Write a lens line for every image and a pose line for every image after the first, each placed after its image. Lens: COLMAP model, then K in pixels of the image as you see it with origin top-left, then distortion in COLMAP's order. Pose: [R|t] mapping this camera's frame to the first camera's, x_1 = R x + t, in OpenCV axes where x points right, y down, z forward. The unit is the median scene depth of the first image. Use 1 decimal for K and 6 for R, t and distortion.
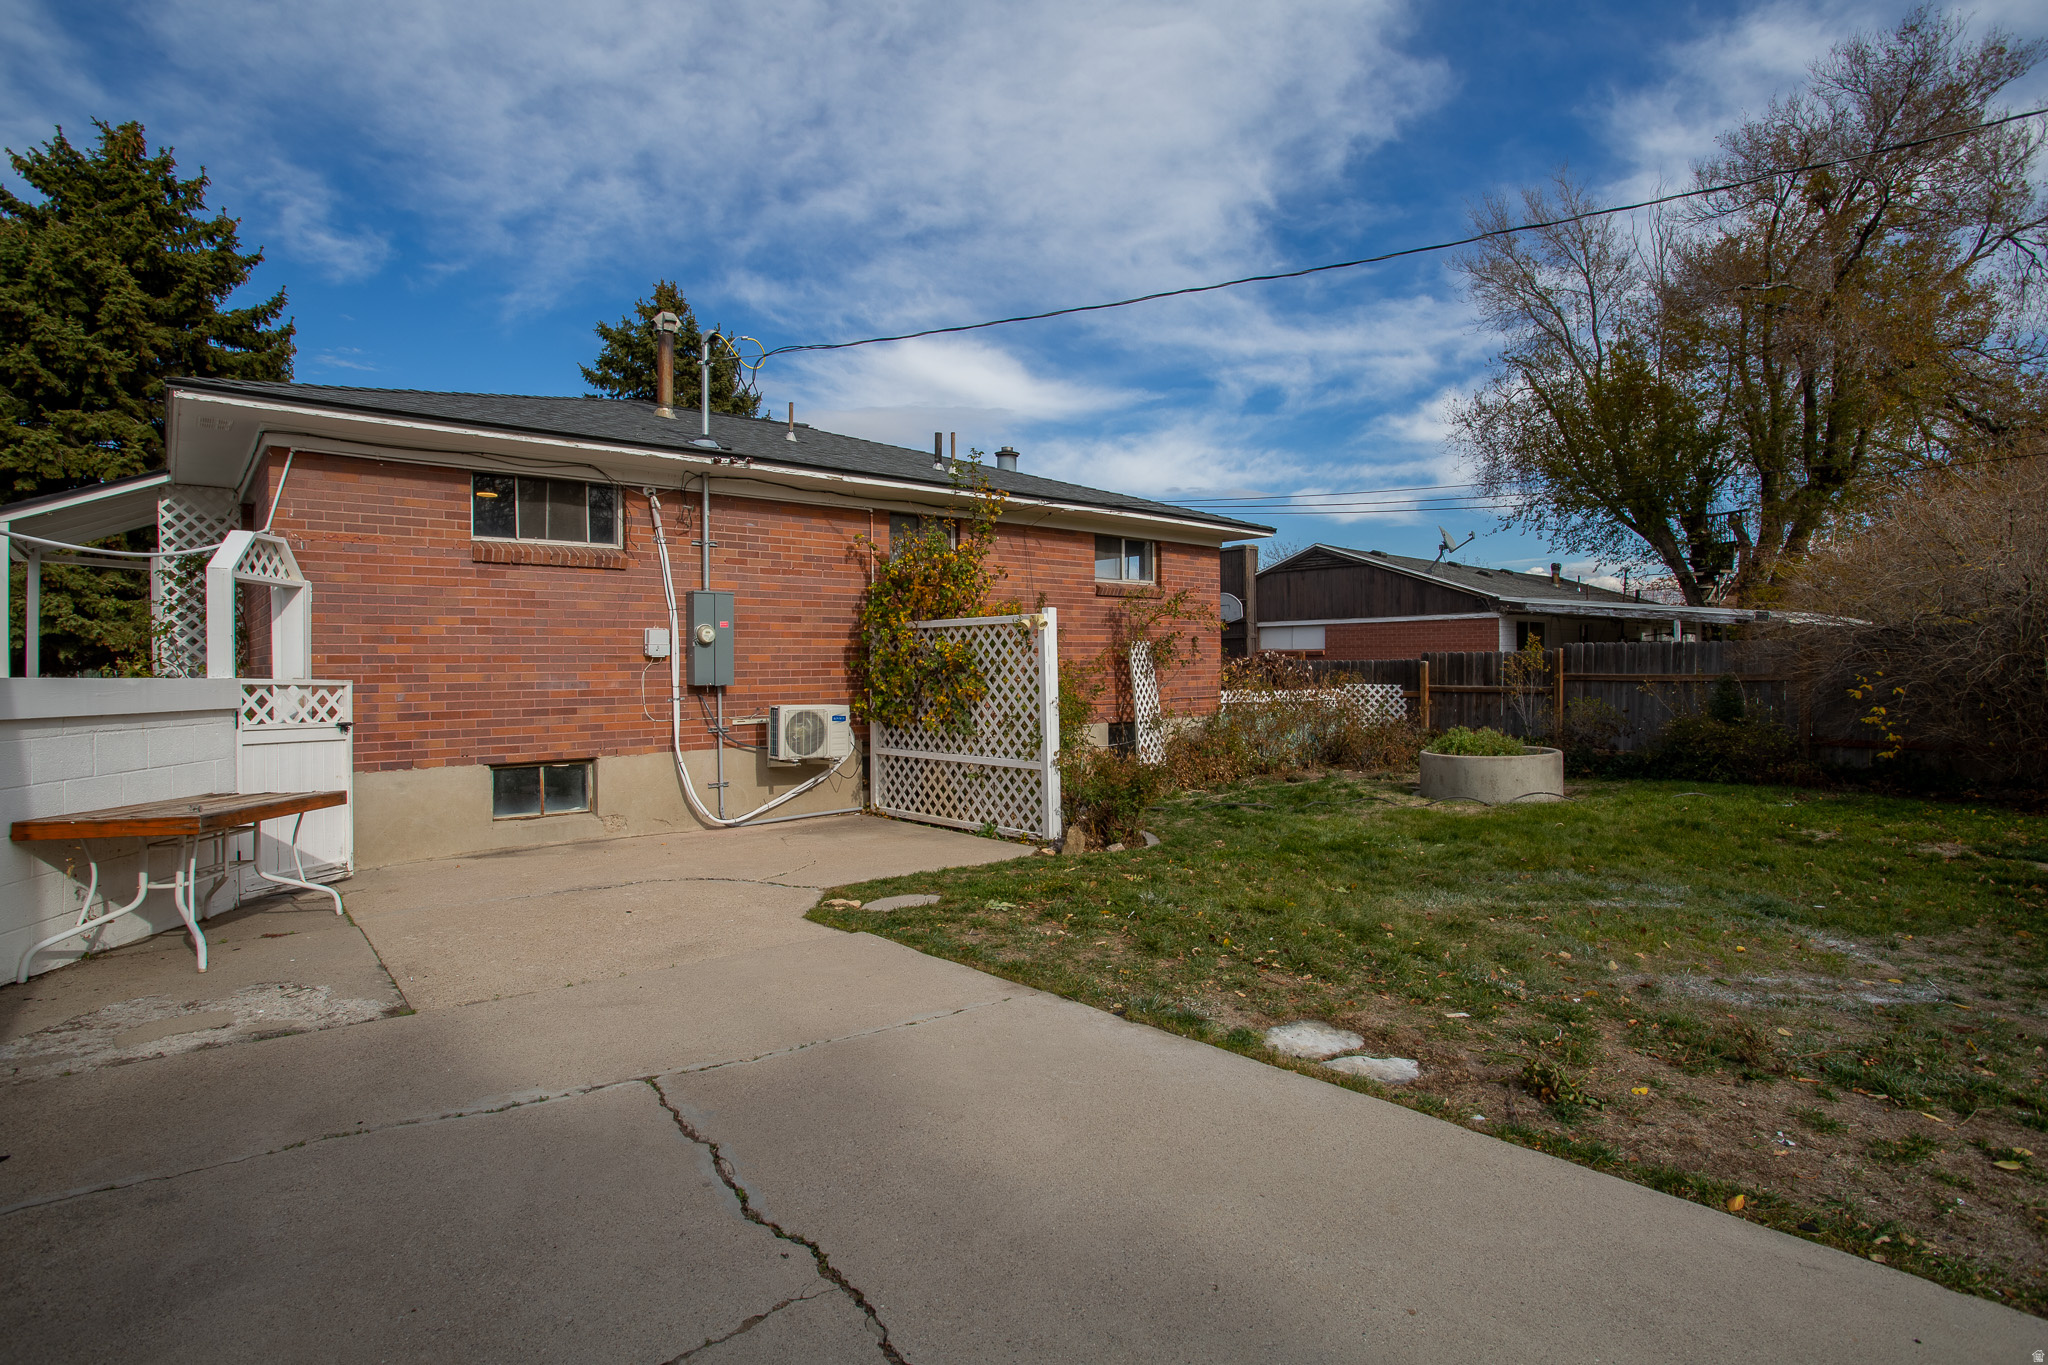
lens RADIAL K [[1005.8, 0, 1018.2], [0, 1005.8, 673.9], [0, 0, 1]] dist [-0.073727, 0.031084]
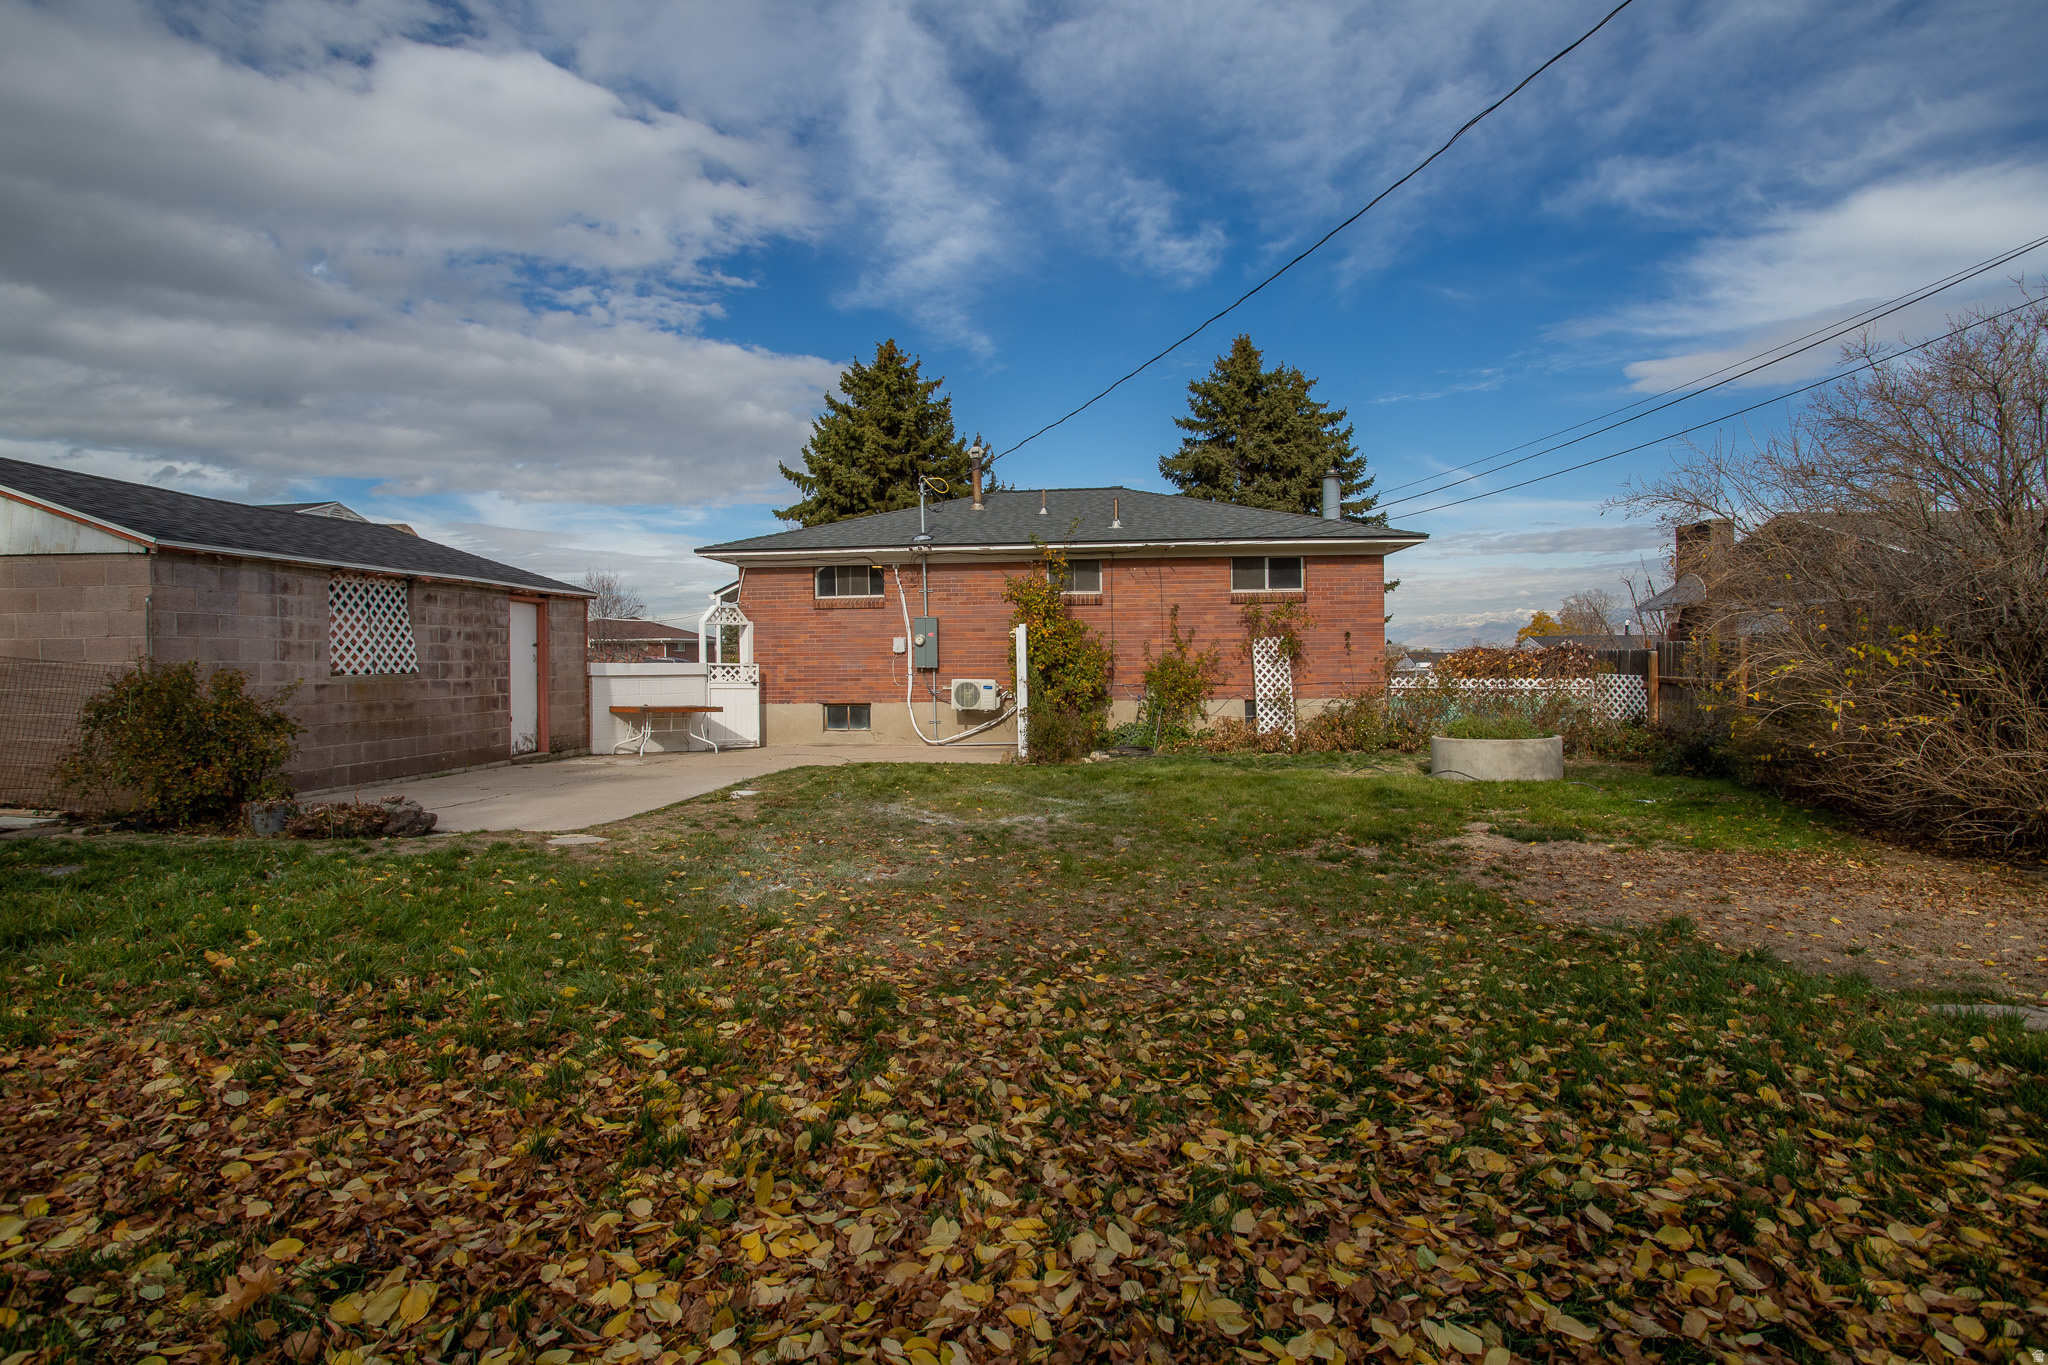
lens RADIAL K [[1005.8, 0, 1018.2], [0, 1005.8, 673.9], [0, 0, 1]] dist [-0.073727, 0.031084]
pose [[0.690785, 0.015769, -0.722888, 1.082031], [-0.002418, 0.999807, 0.019499, -0.012636], [0.723056, -0.011721, 0.690690, -0.157888]]
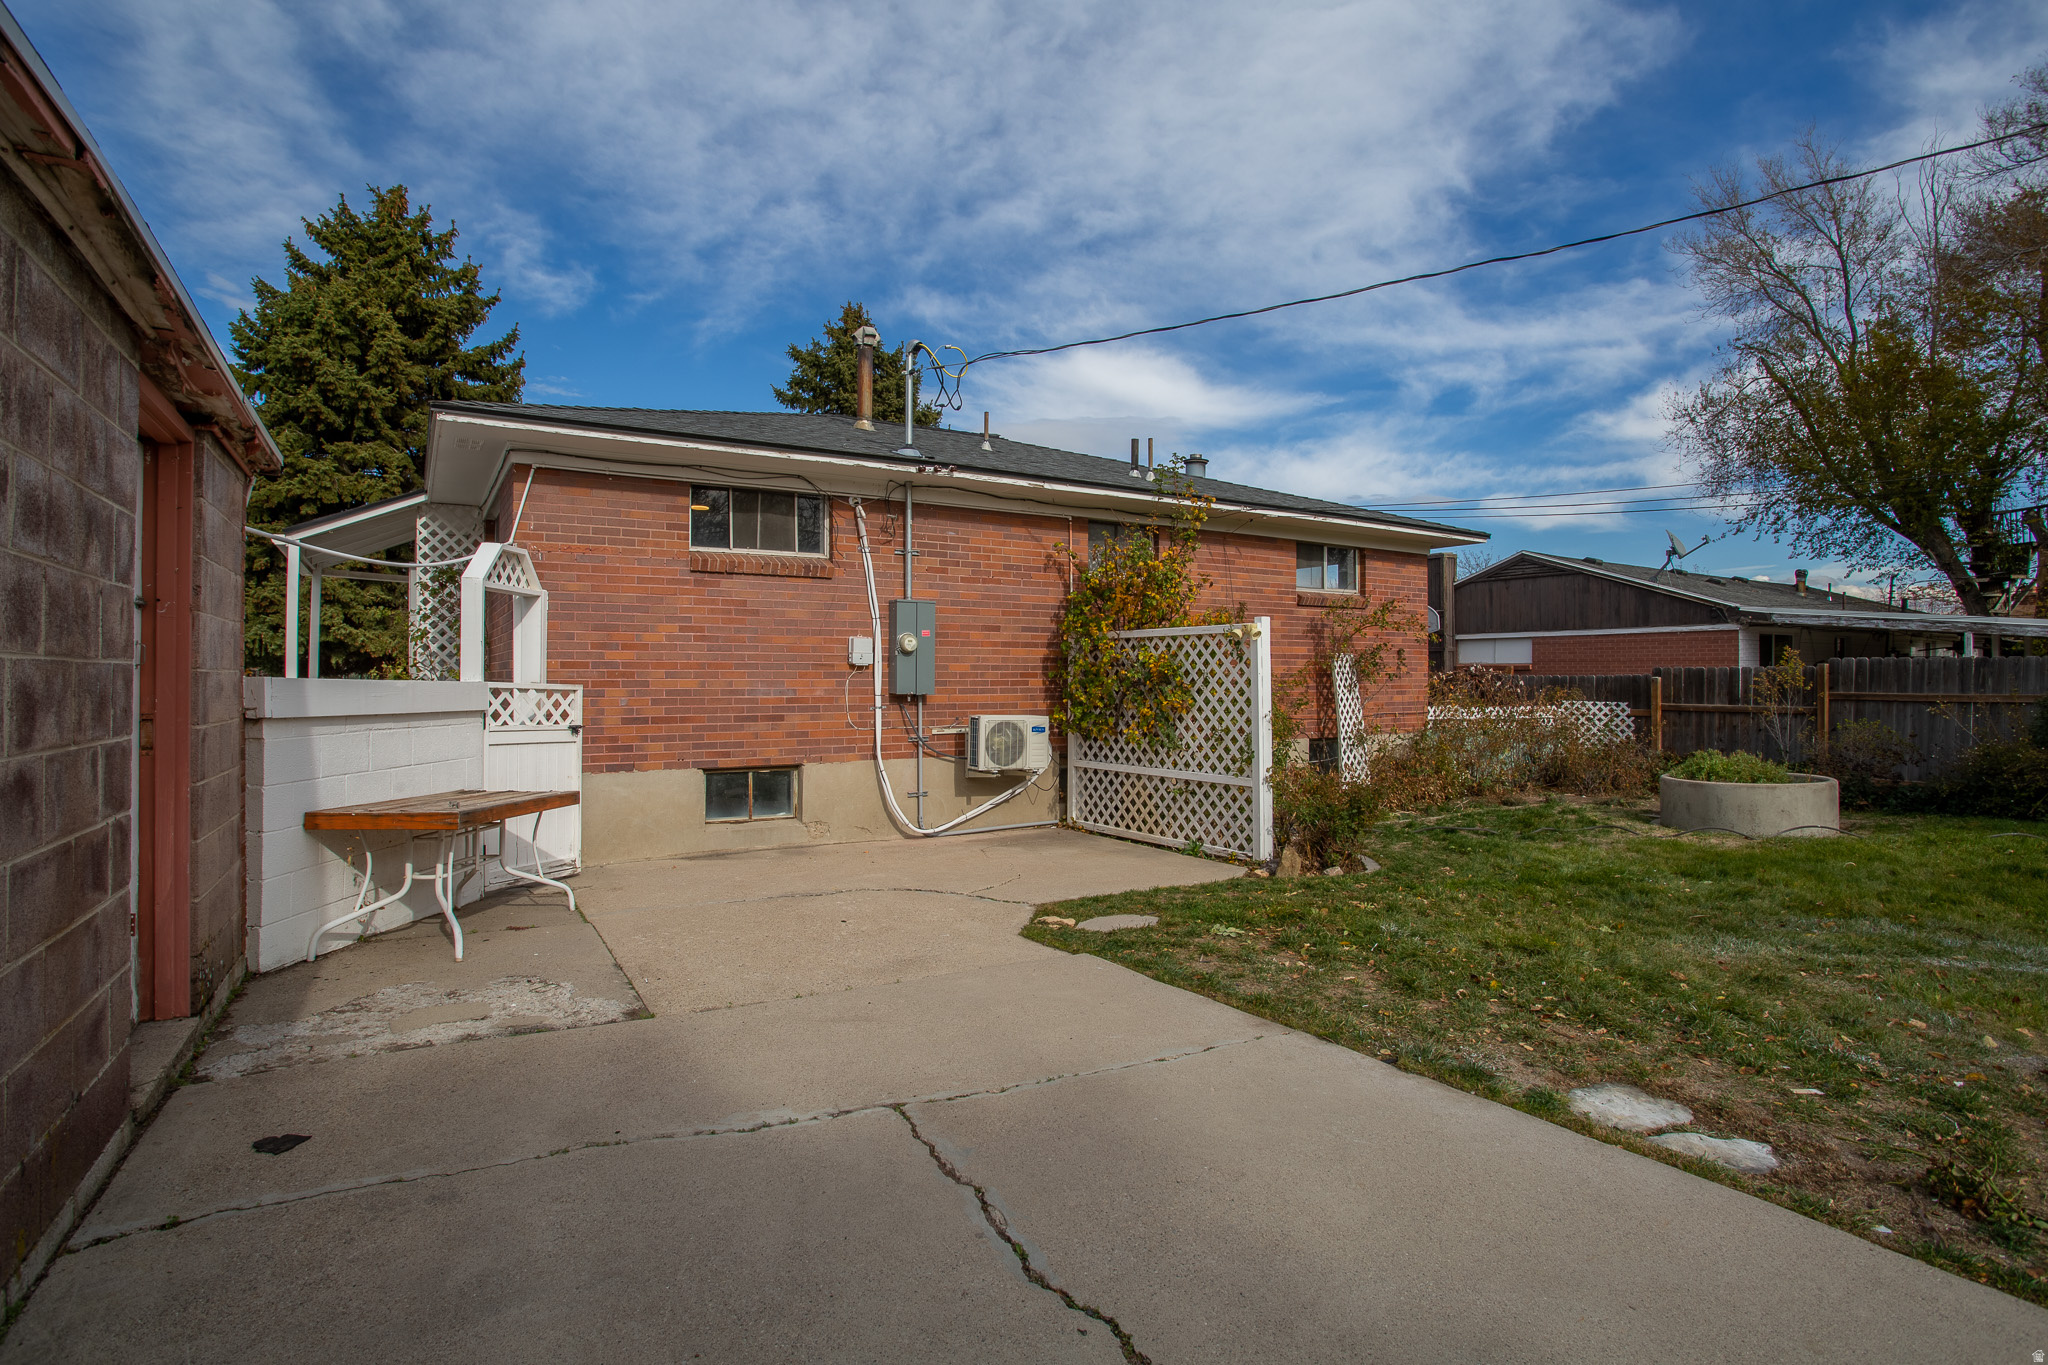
lens RADIAL K [[1005.5, 0, 1016.9], [0, 1005.5, 675.2], [0, 0, 1]] dist [-0.081178, 0.041705]
pose [[0.985965, 0.008657, -0.166725, -0.034081], [-0.010477, 0.999895, -0.010040, 0.001374], [0.166621, 0.011646, 0.985952, 0.023888]]
